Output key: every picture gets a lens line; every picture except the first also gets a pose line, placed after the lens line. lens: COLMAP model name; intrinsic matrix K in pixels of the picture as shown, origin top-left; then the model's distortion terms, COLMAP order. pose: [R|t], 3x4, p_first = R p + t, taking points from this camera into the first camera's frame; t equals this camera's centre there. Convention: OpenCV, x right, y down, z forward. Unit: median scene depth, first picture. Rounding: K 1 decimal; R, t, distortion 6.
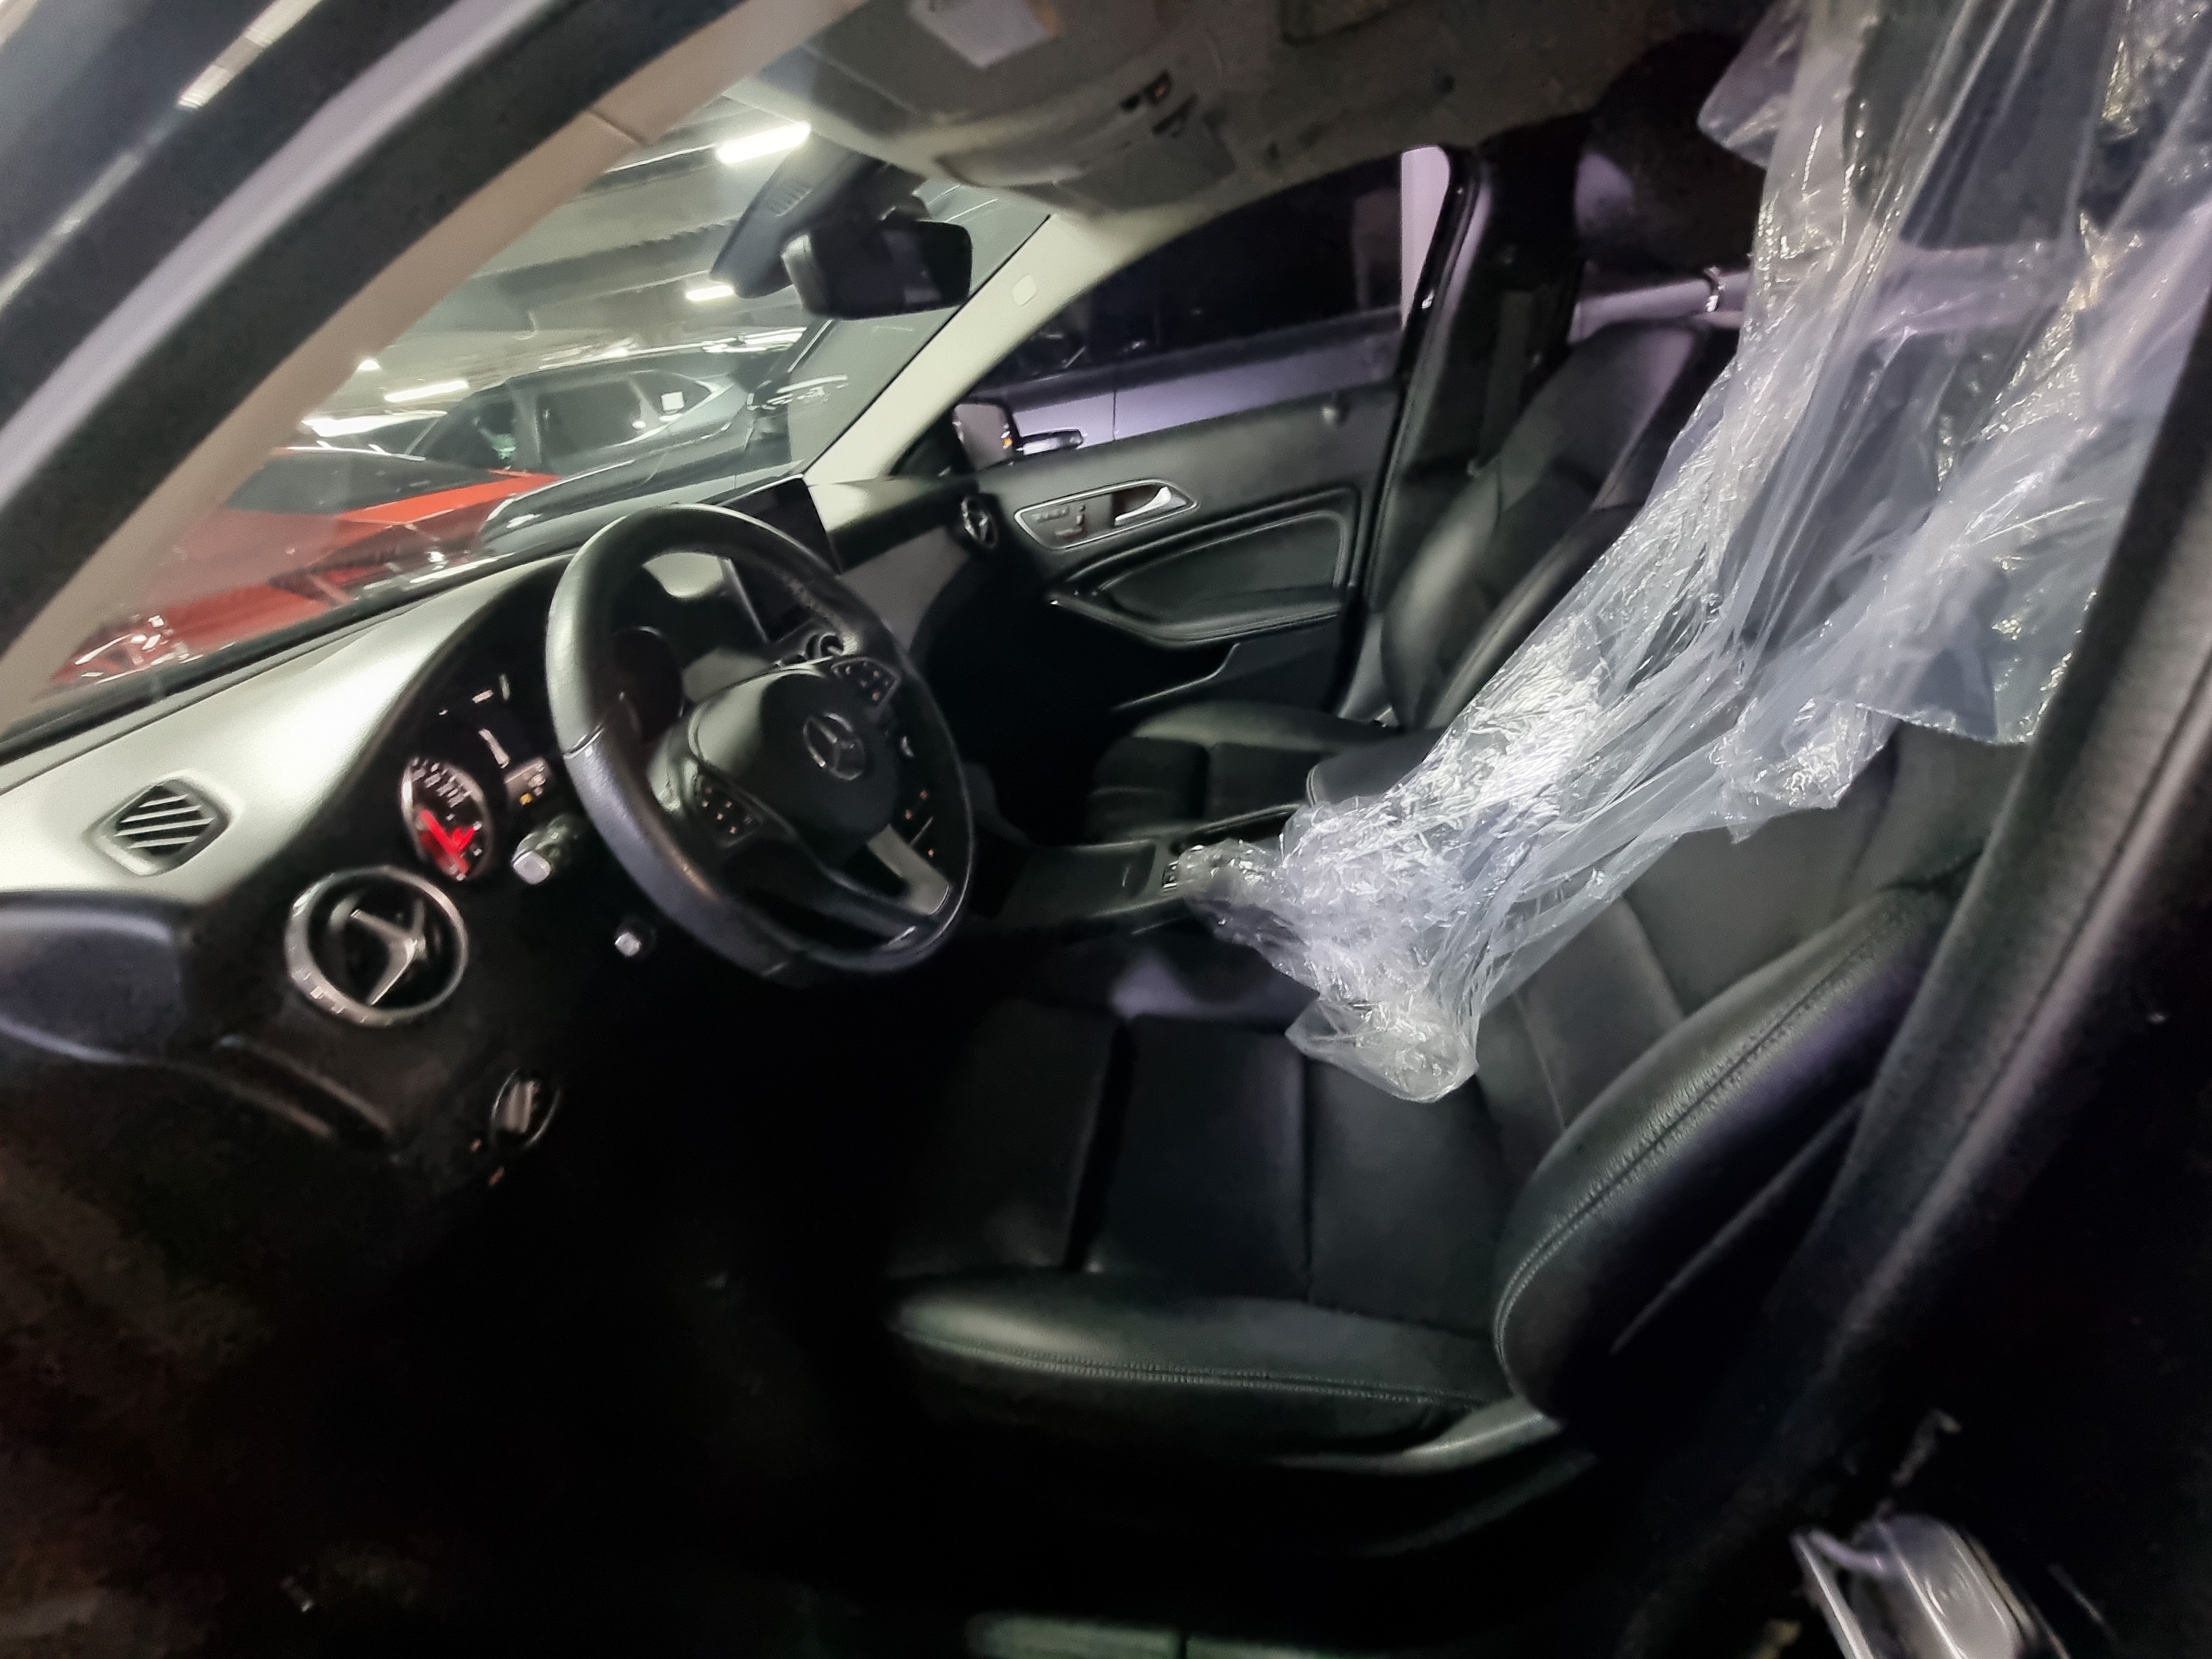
lens RADIAL K [[895.7, 0, 1095.9], [0, 895.7, 830.0], [0, 0, 1]] dist [-0.002018, -0.000873]
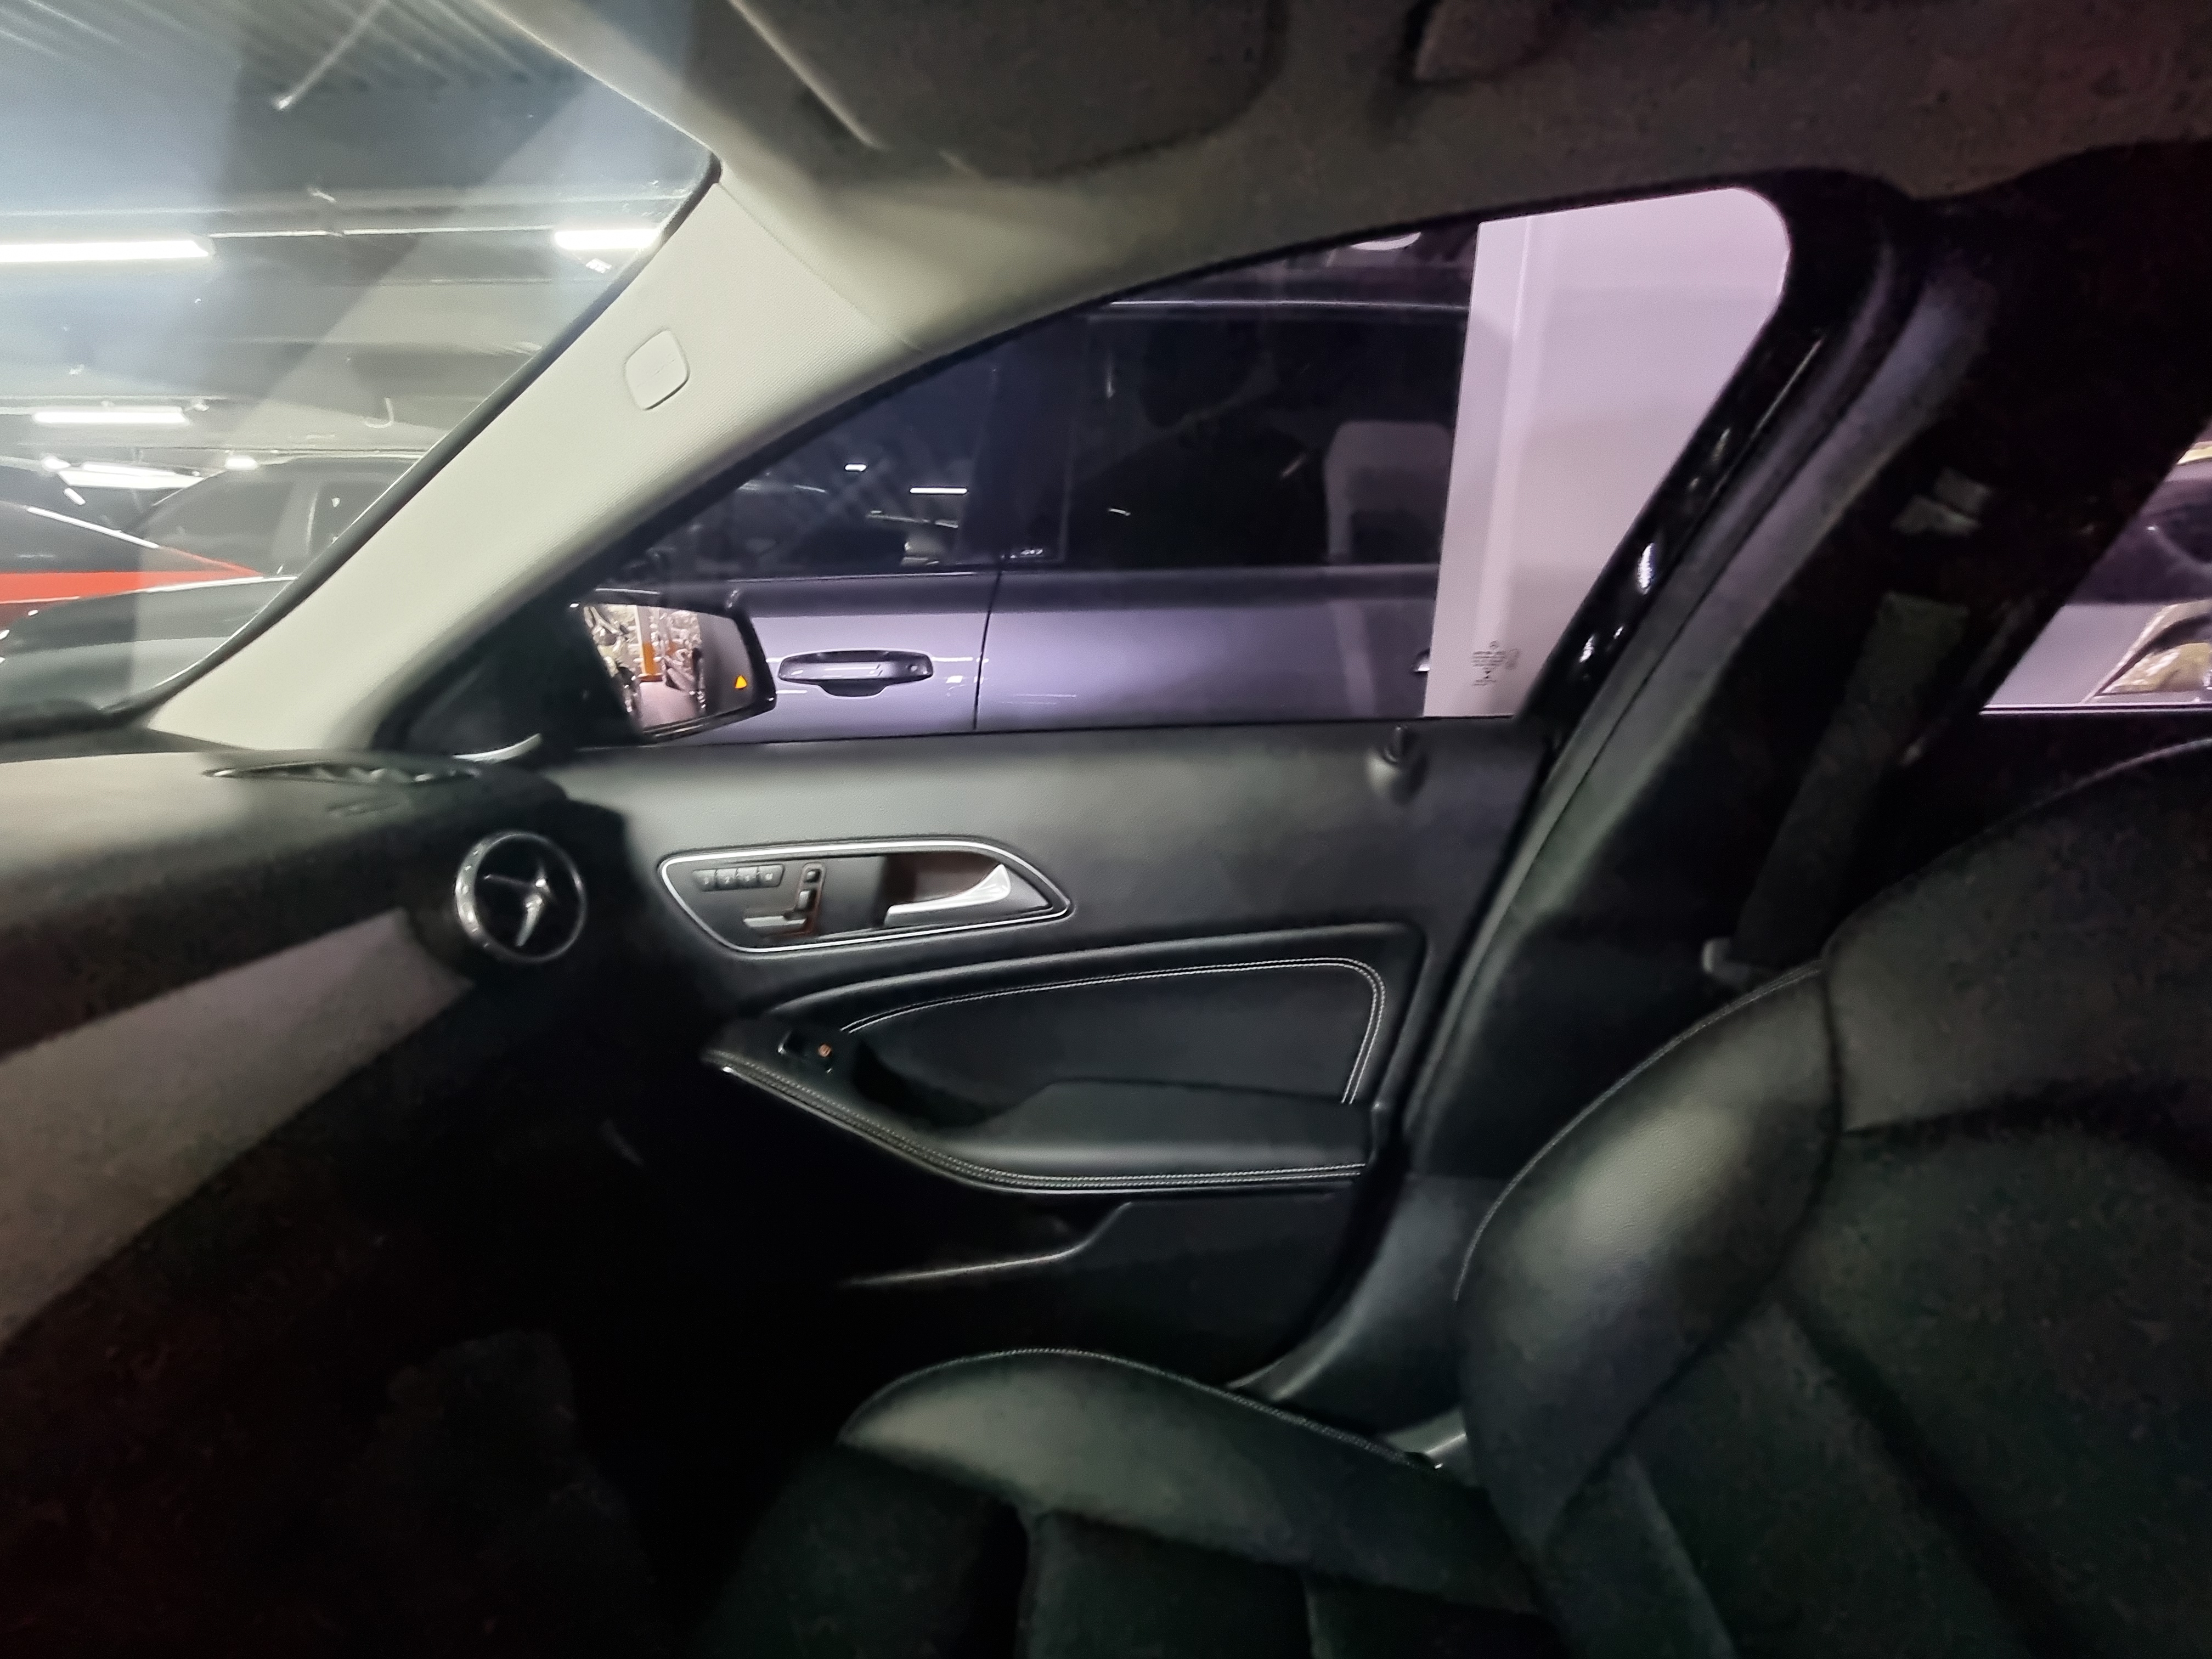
lens RADIAL K [[895.7, 0, 1098.5], [0, 895.7, 842.1], [0, 0, 1]] dist [-0.002018, -0.000873]
pose [[0.983791, 0.133033, 0.120236, 0.066668], [-0.109061, 0.976154, -0.187693, -0.305281], [-0.142338, 0.171538, 0.974841, 0.545024]]
